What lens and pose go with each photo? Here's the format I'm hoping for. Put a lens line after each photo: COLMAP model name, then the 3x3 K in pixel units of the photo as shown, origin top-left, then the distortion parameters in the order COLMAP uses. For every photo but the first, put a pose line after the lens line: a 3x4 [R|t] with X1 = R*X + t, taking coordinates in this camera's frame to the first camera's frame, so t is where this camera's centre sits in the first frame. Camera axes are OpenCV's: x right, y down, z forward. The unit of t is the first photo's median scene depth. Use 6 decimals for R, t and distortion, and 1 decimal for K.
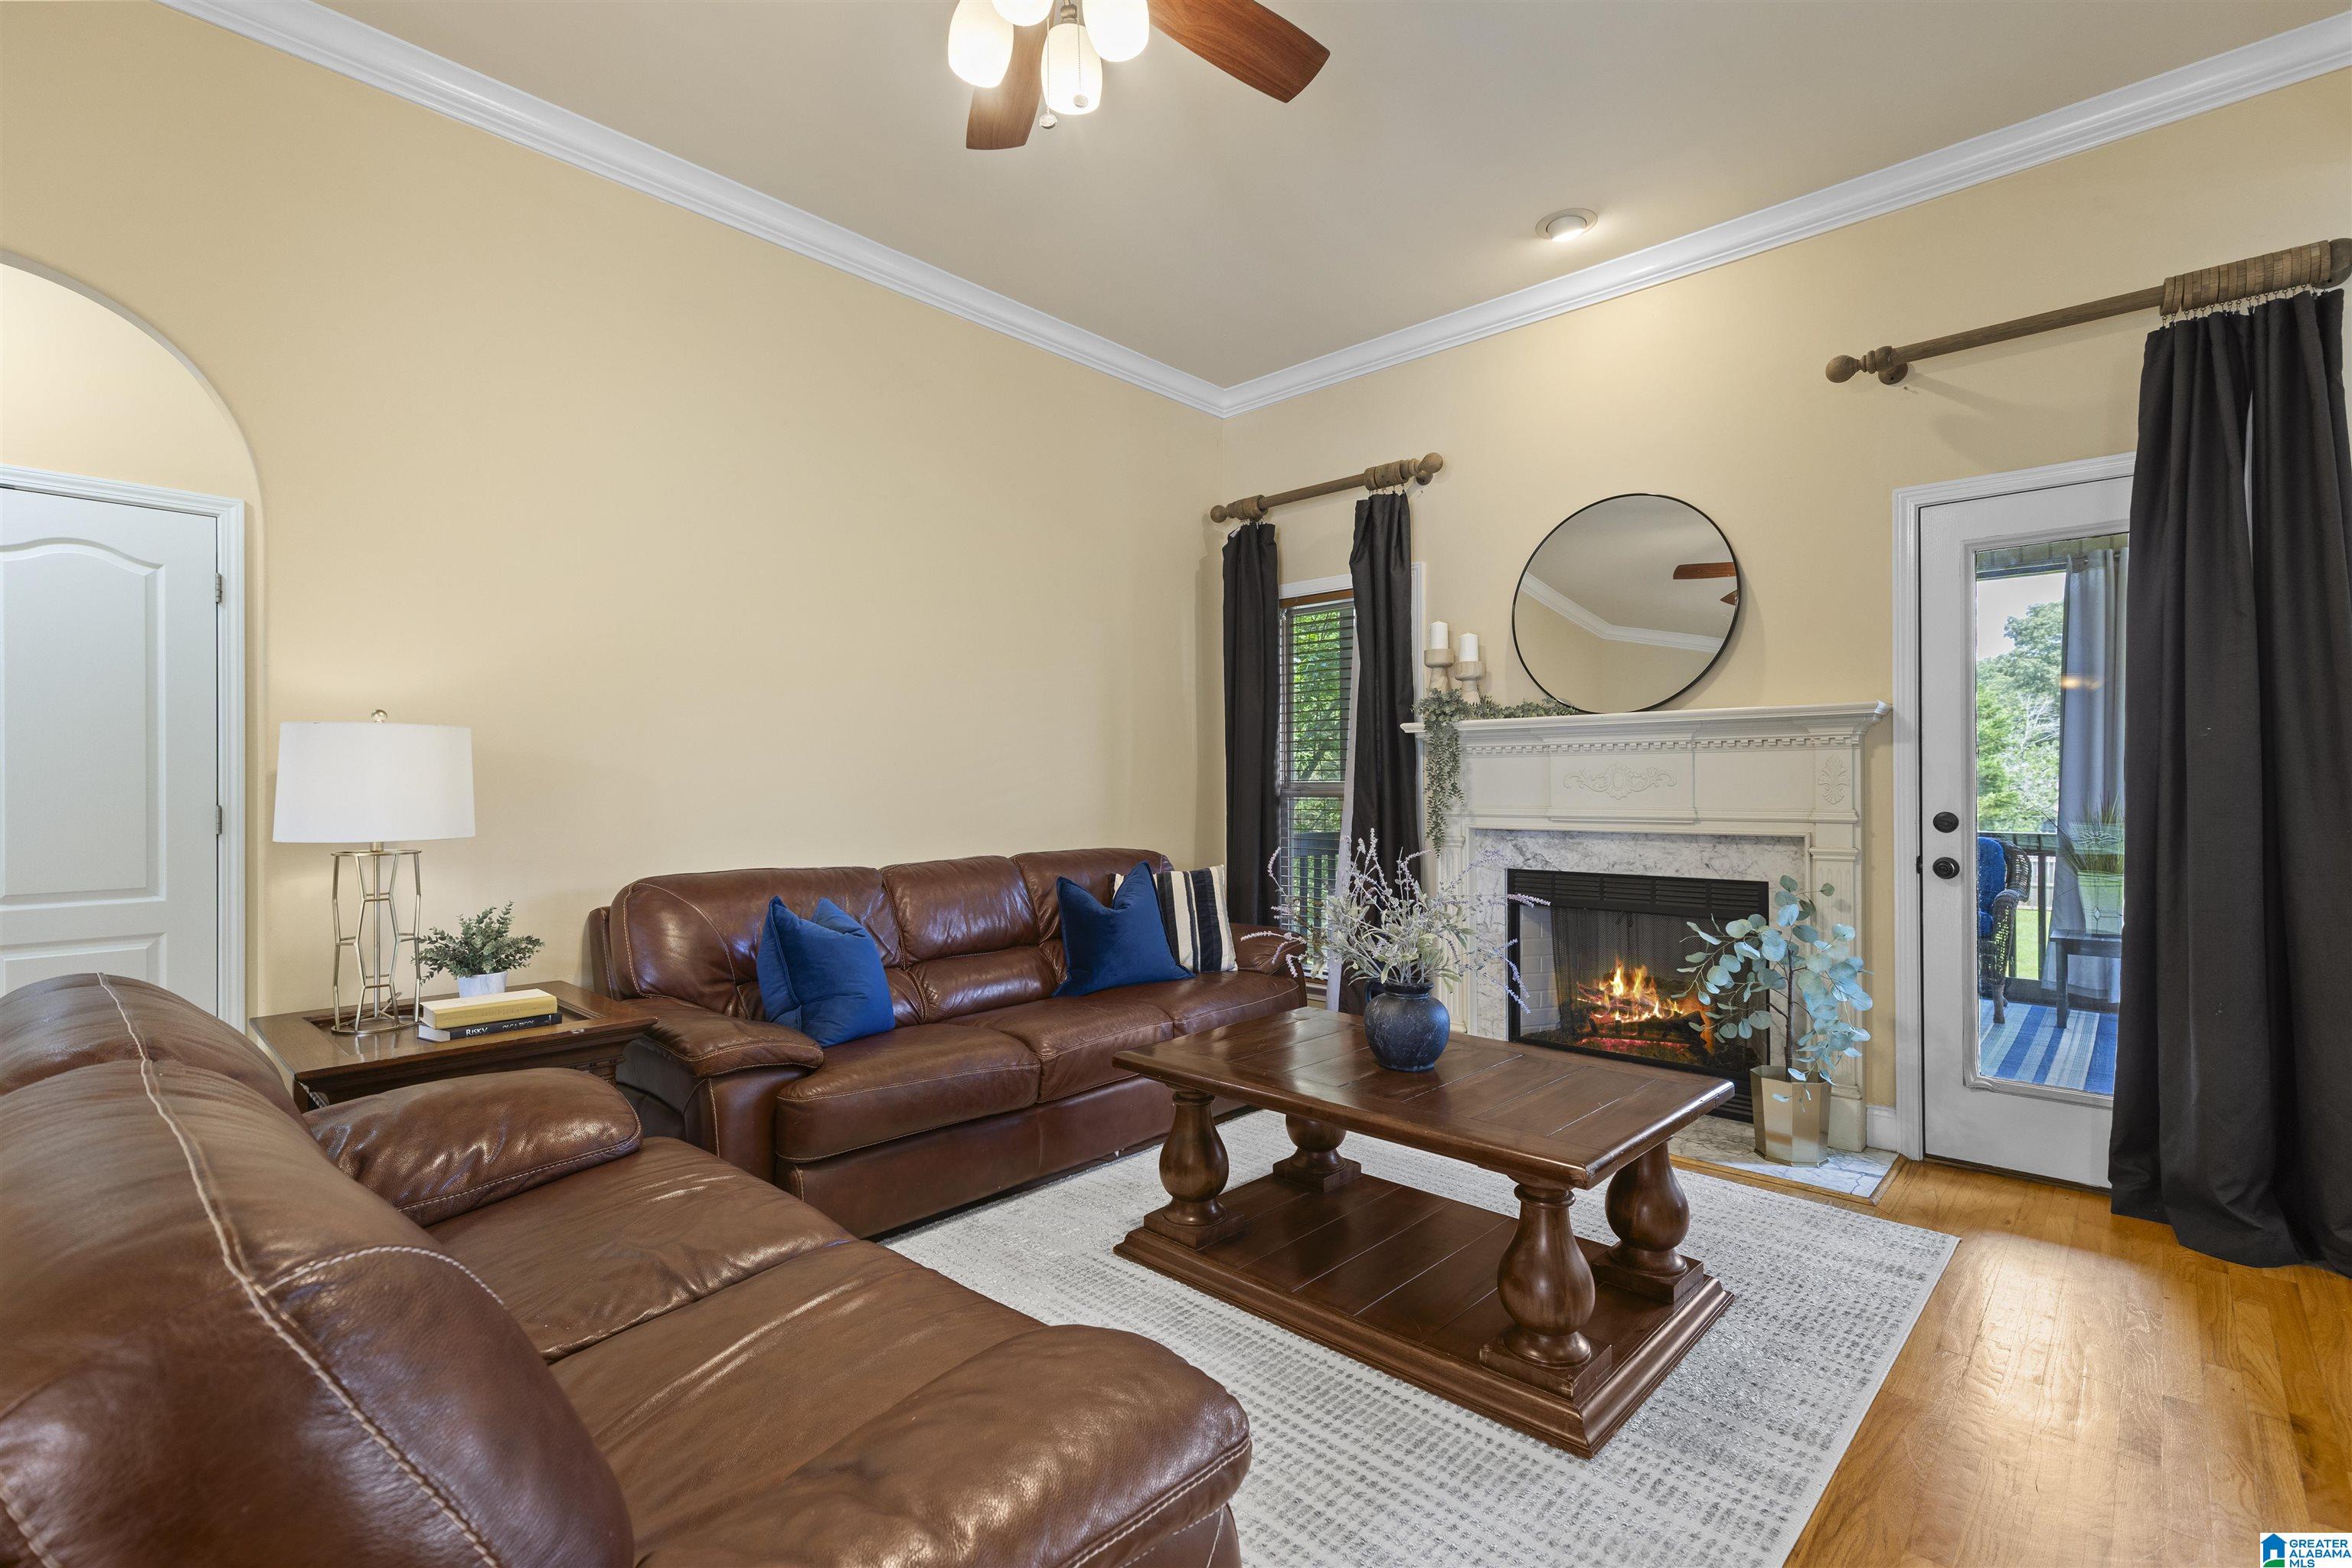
lens RADIAL K [[1067.7, 0, 1181.7], [0, 1067.7, 788.2], [0, 0, 1]] dist [0.010619, -0.000427]
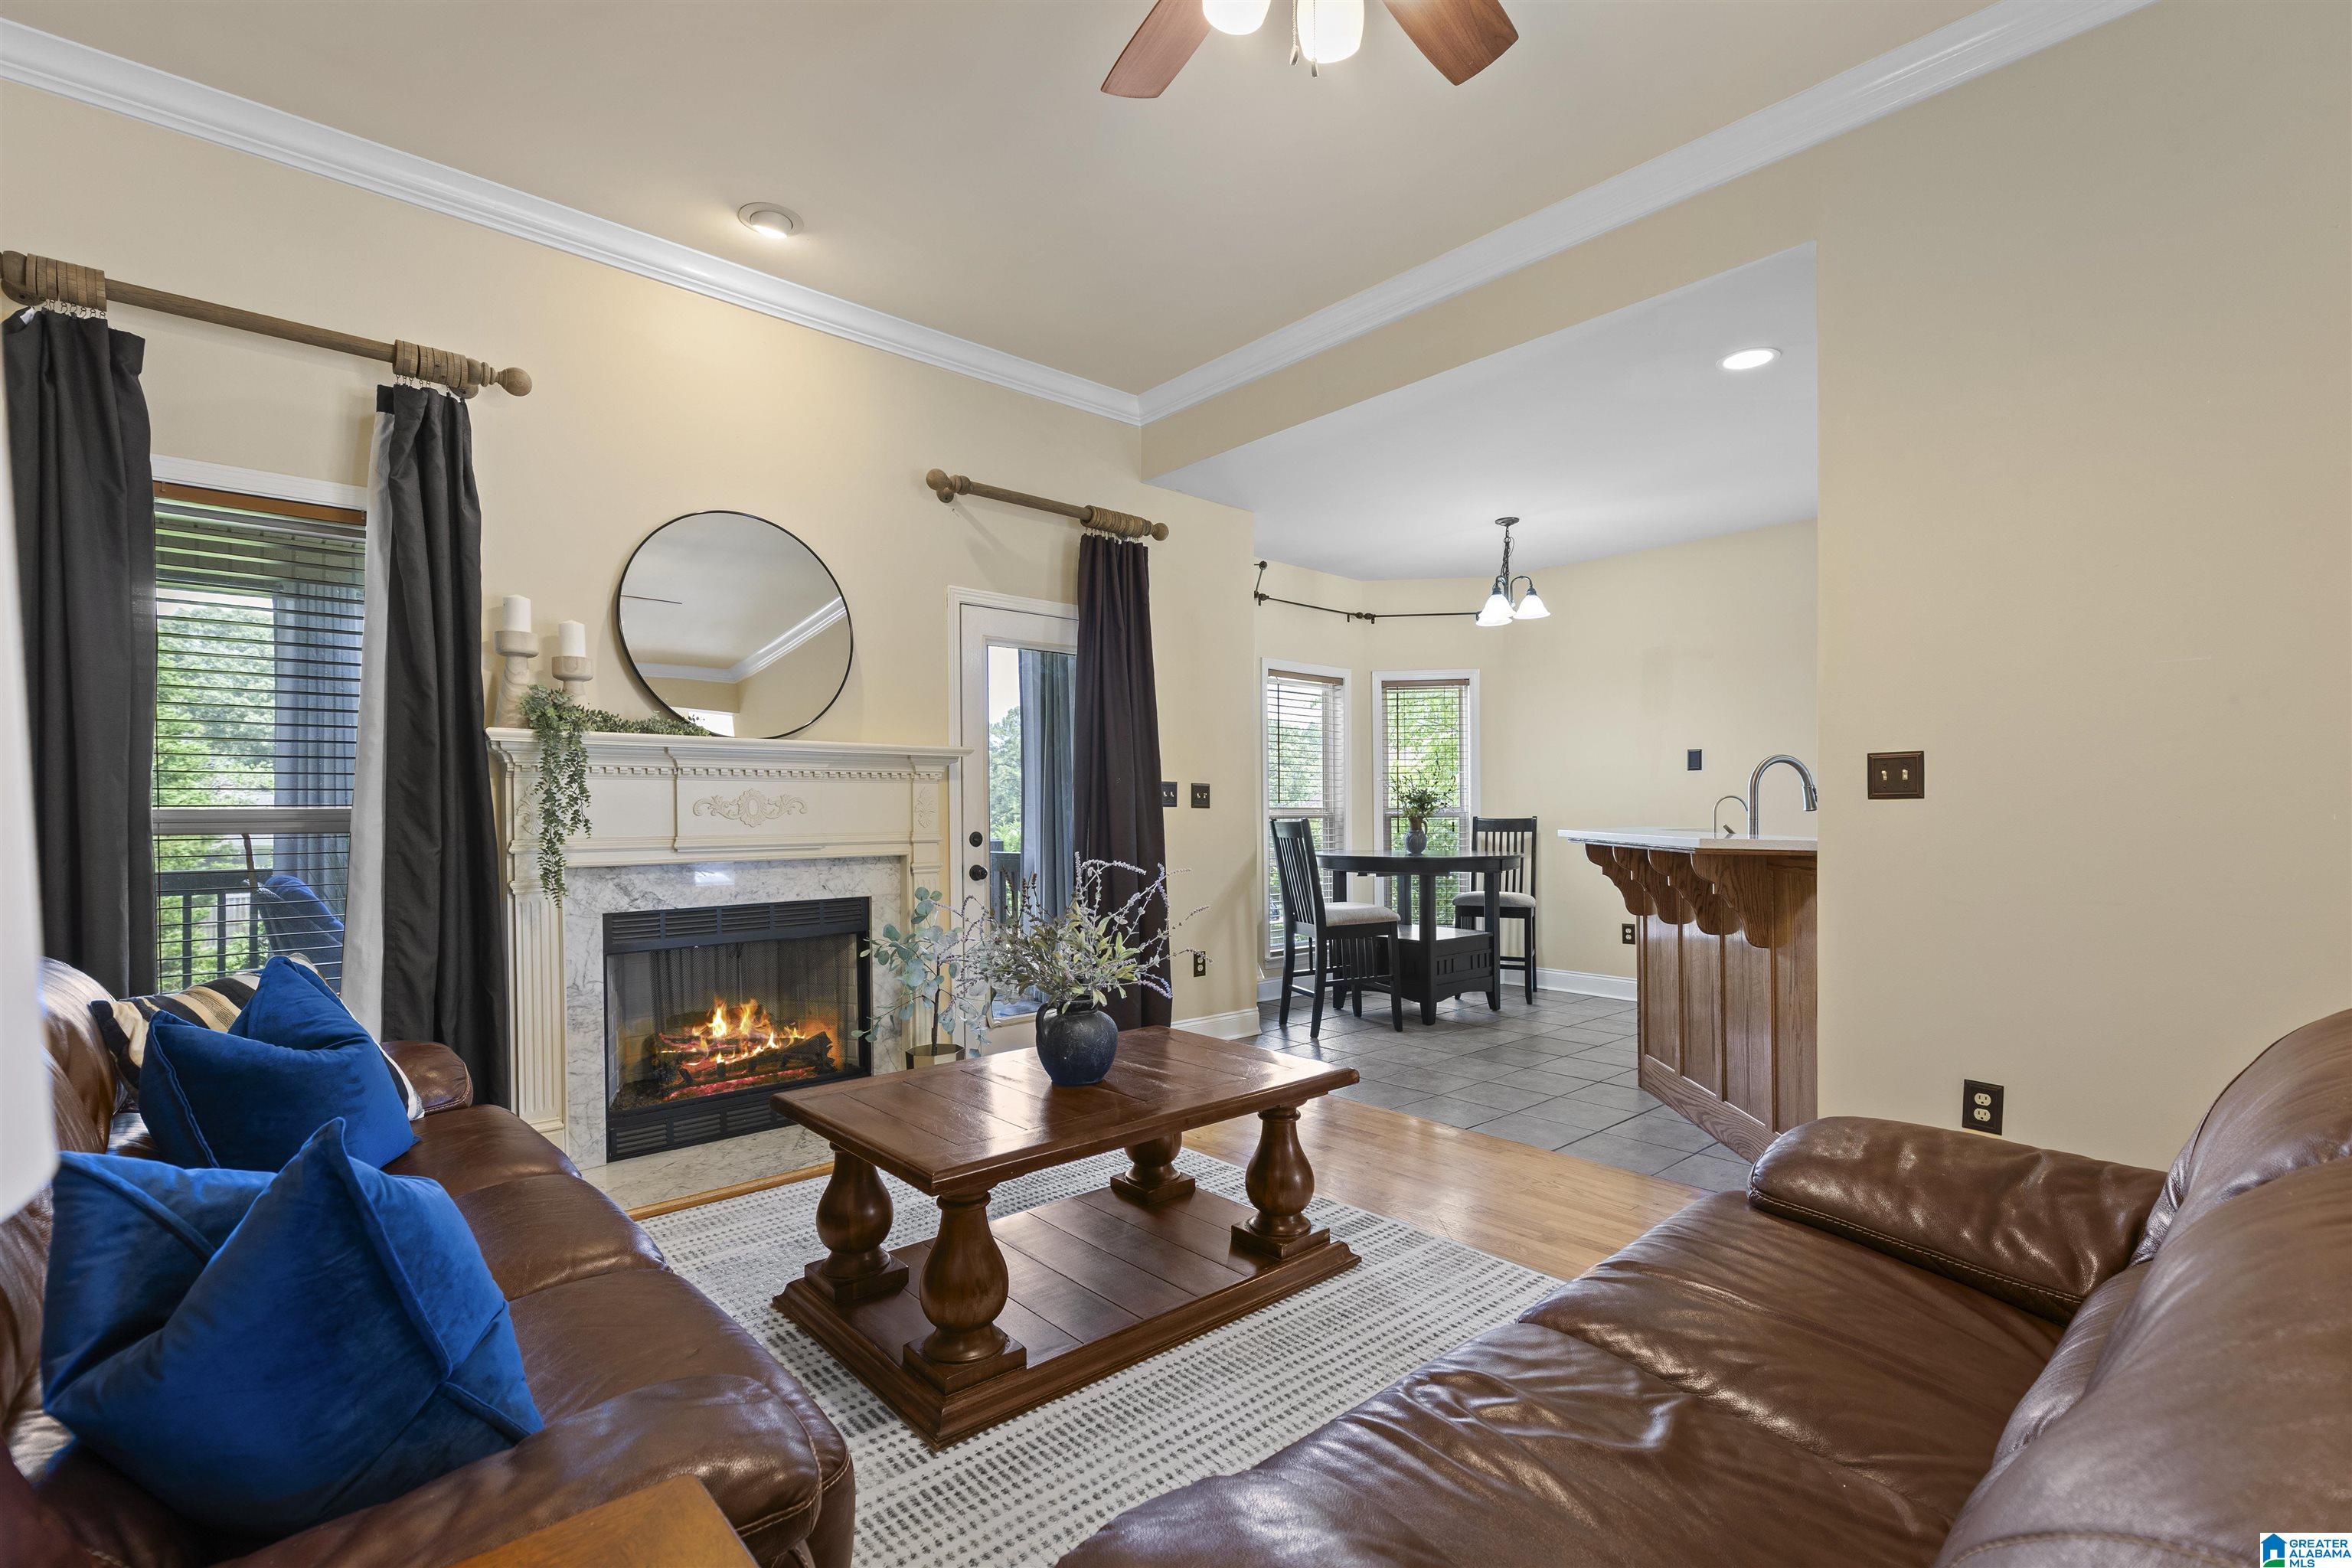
lens RADIAL K [[1102.1, 0, 1221.9], [0, 1102.1, 775.3], [0, 0, 1]] dist [0.011655, -0.000147]
pose [[0.066847, 0.033018, 0.997217, -0.565643], [0.005991, 0.999421, -0.033493, 0.000087], [-0.997745, 0.008213, 0.066610, 0.519687]]
